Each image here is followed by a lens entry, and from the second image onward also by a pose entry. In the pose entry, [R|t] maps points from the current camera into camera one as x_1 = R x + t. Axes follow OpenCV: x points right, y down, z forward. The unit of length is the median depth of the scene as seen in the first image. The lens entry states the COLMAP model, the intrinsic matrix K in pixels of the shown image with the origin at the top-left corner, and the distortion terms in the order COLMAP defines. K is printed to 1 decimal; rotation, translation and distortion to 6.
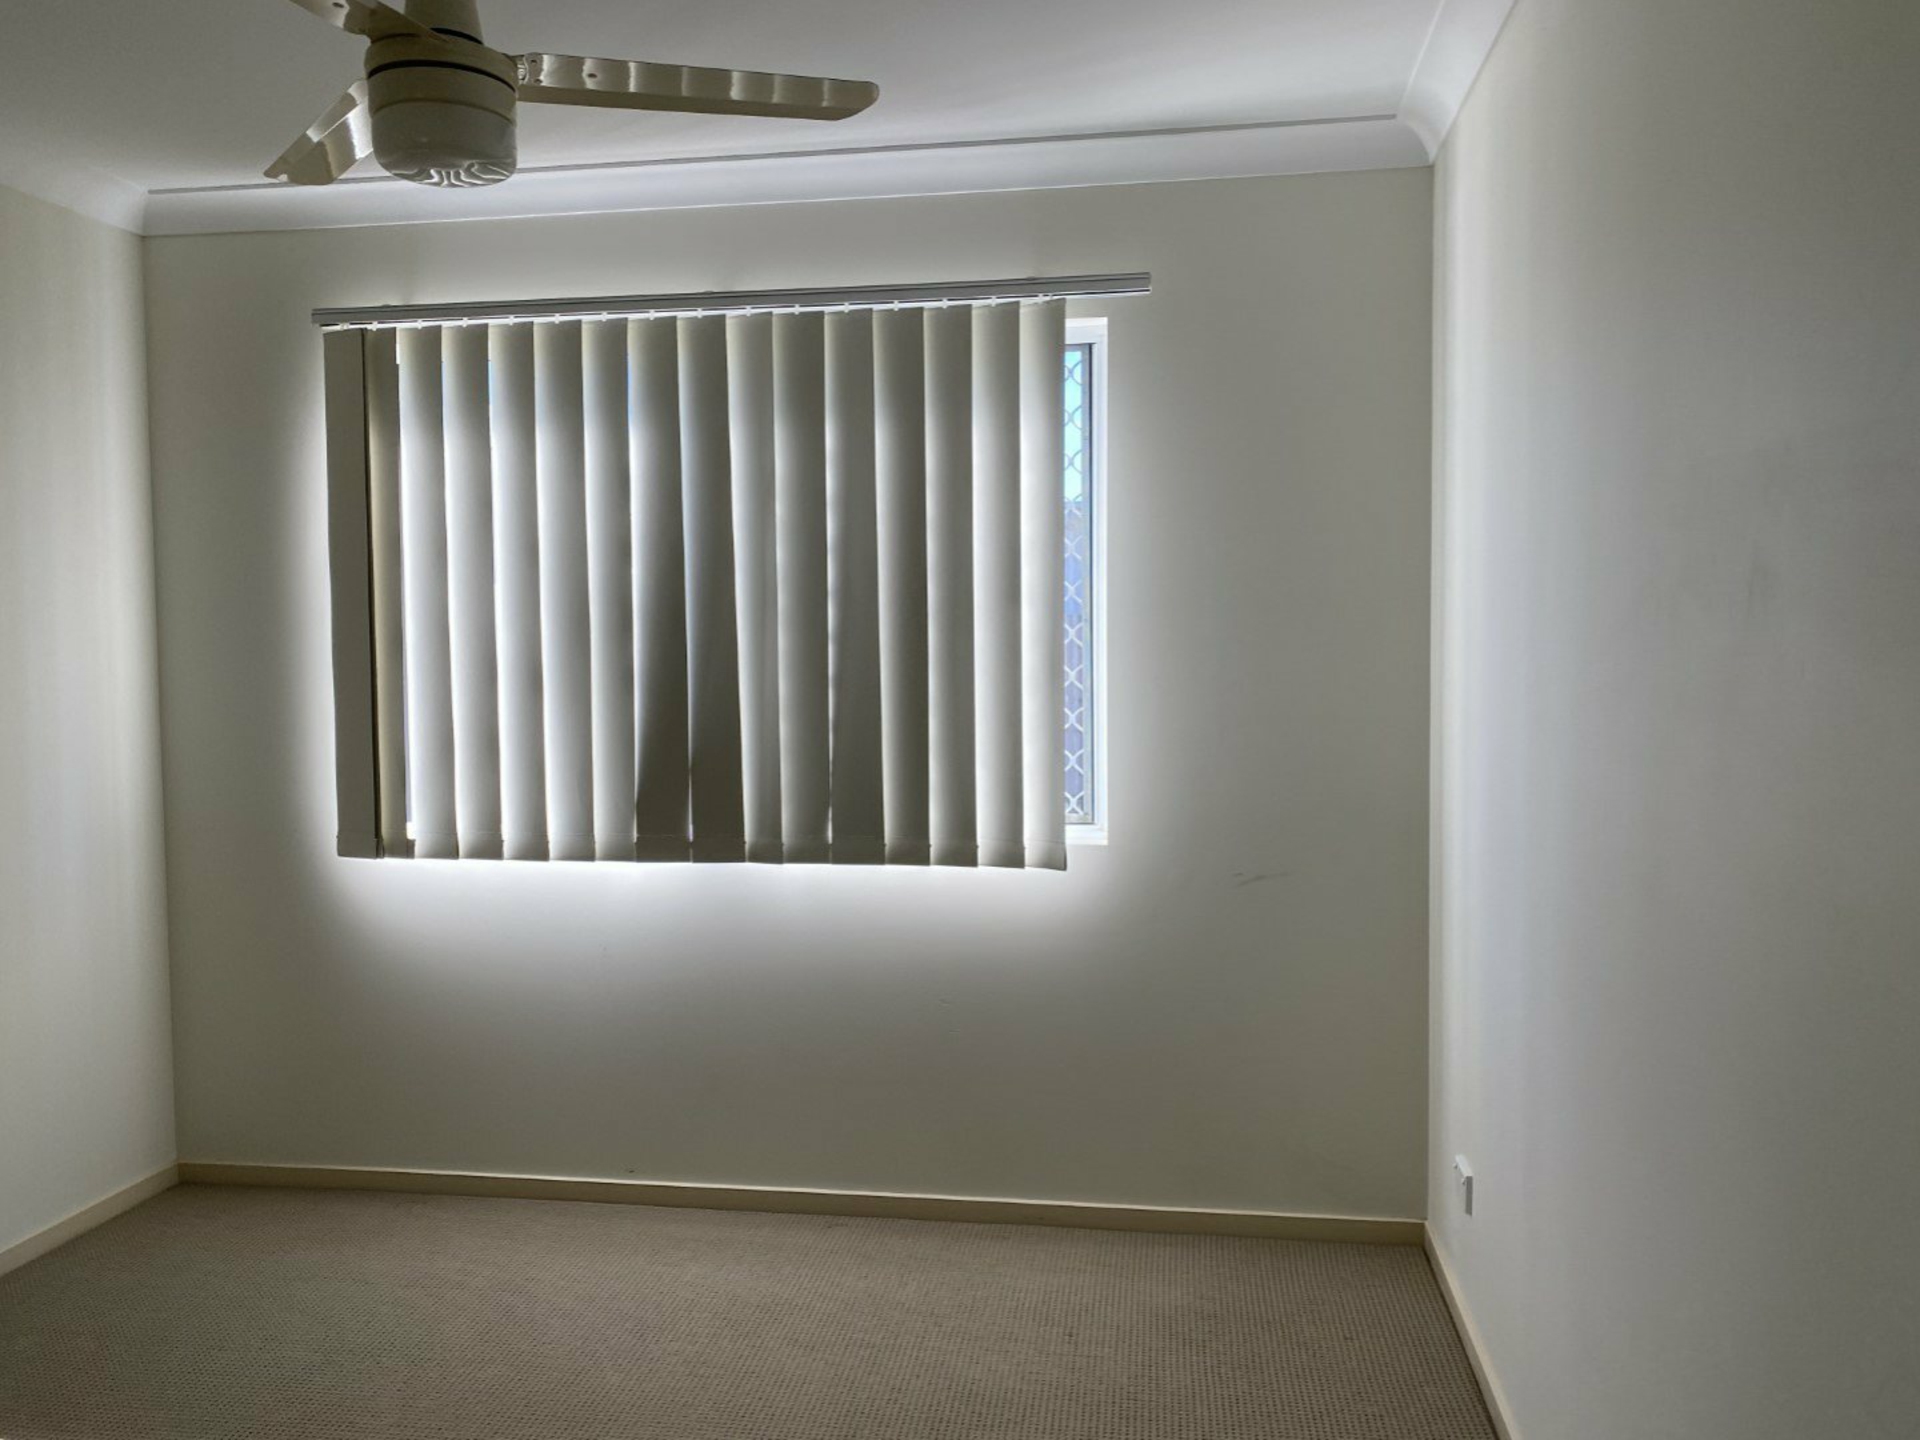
lens RADIAL K [[1396.9, 0, 960.0], [0, 1396.9, 720.0], [0, 0, 1]] dist [0.088236, 0.001664]
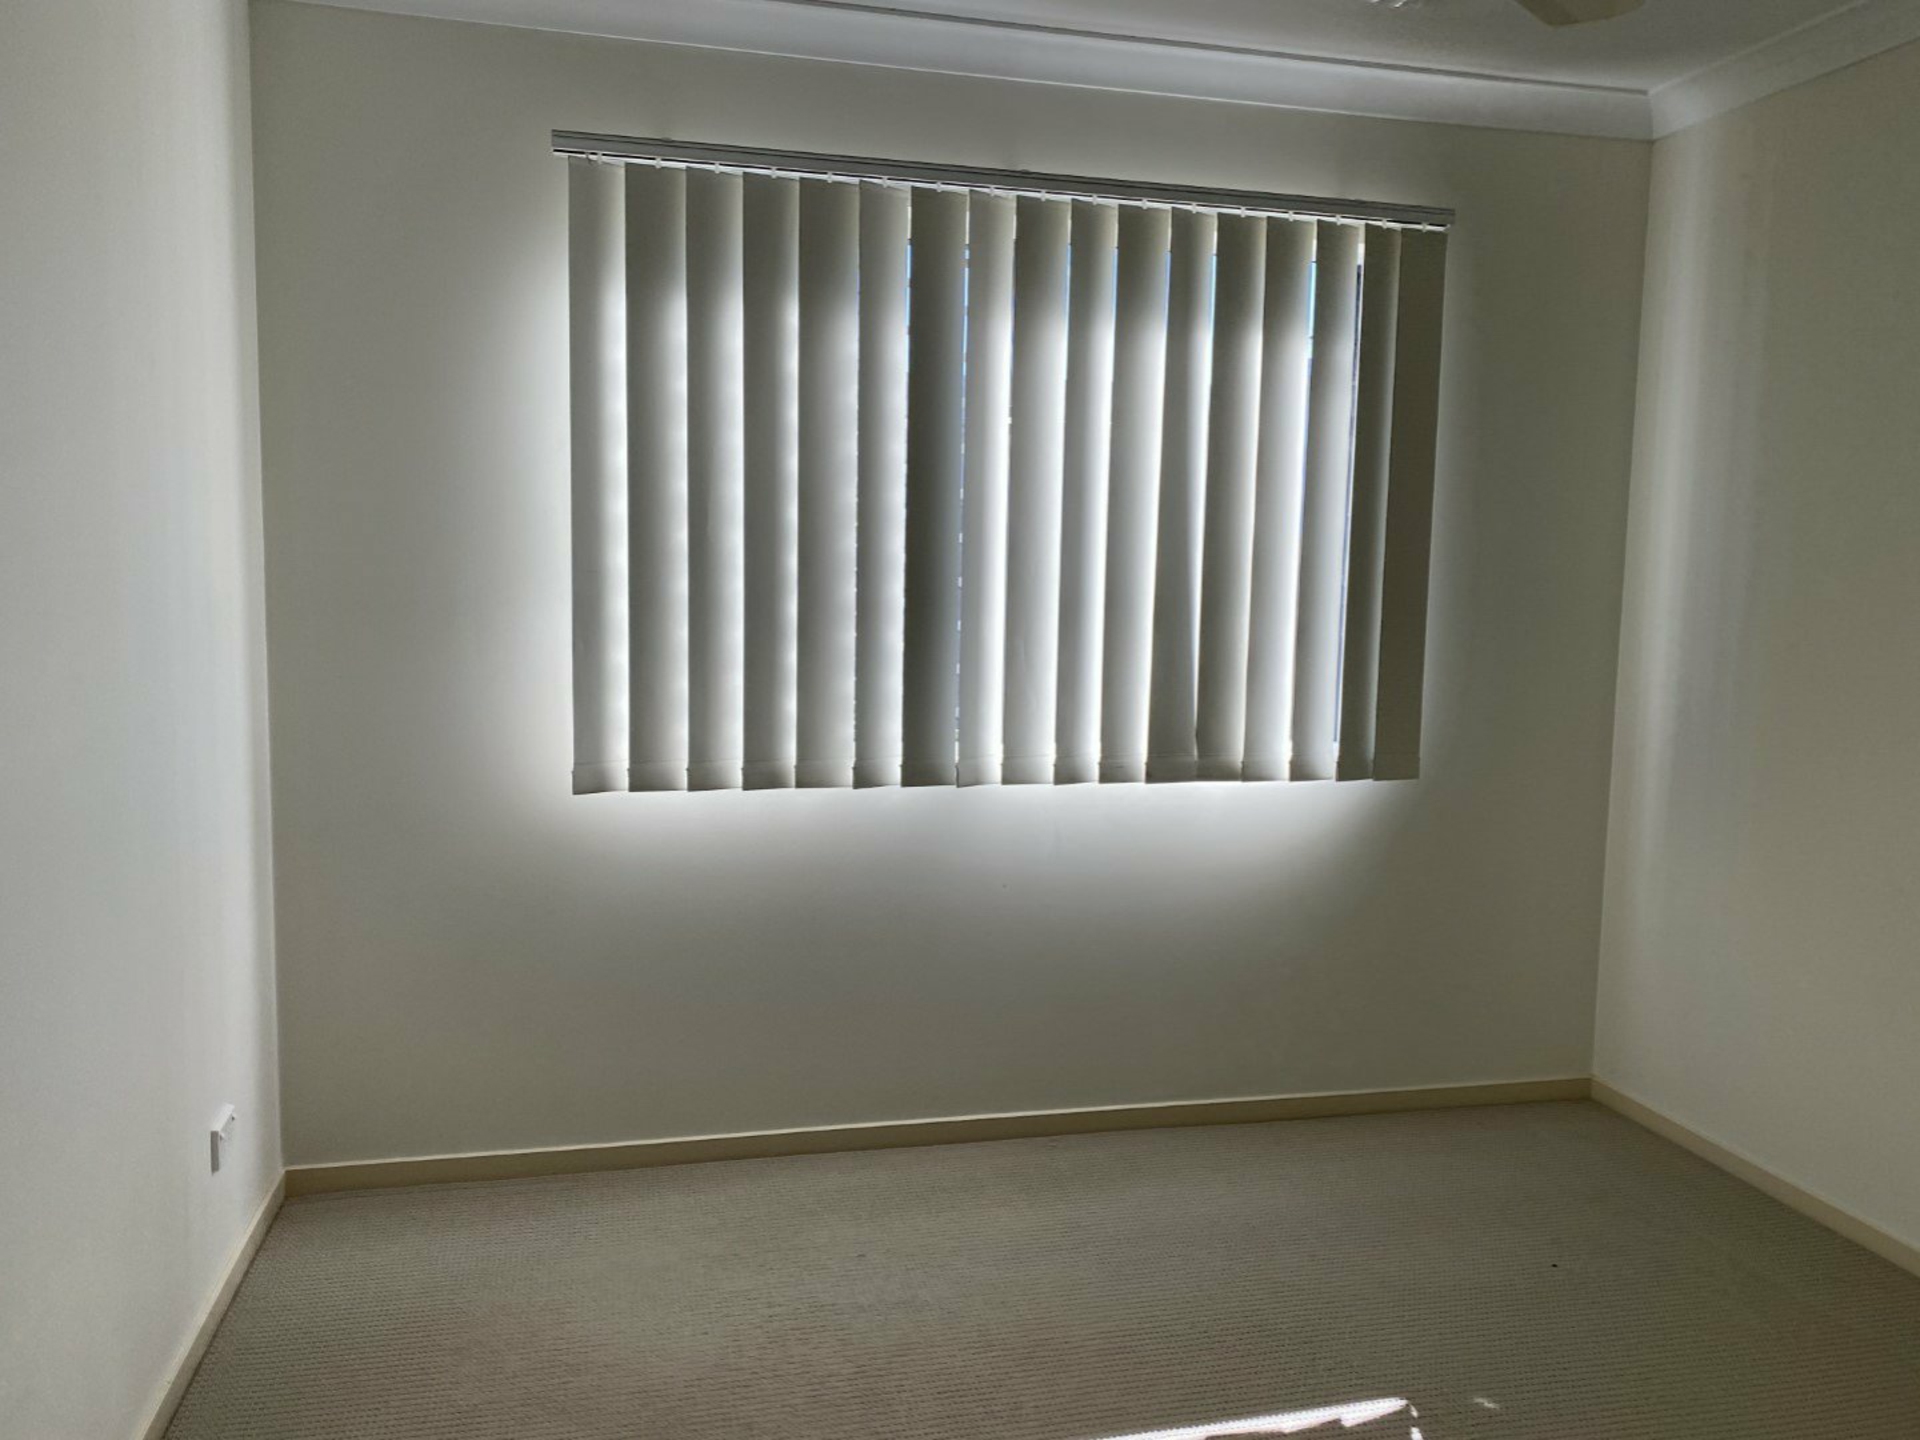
lens RADIAL K [[1462.3, 0, 960.0], [0, 1462.3, 720.0], [0, 0, 1]] dist [0.177873, -0.368408]
pose [[0.926498, -0.020077, 0.375764, -0.571219], [-0.002206, 0.998269, 0.058776, -0.002842], [-0.376294, -0.055284, 0.924849, 0.089676]]
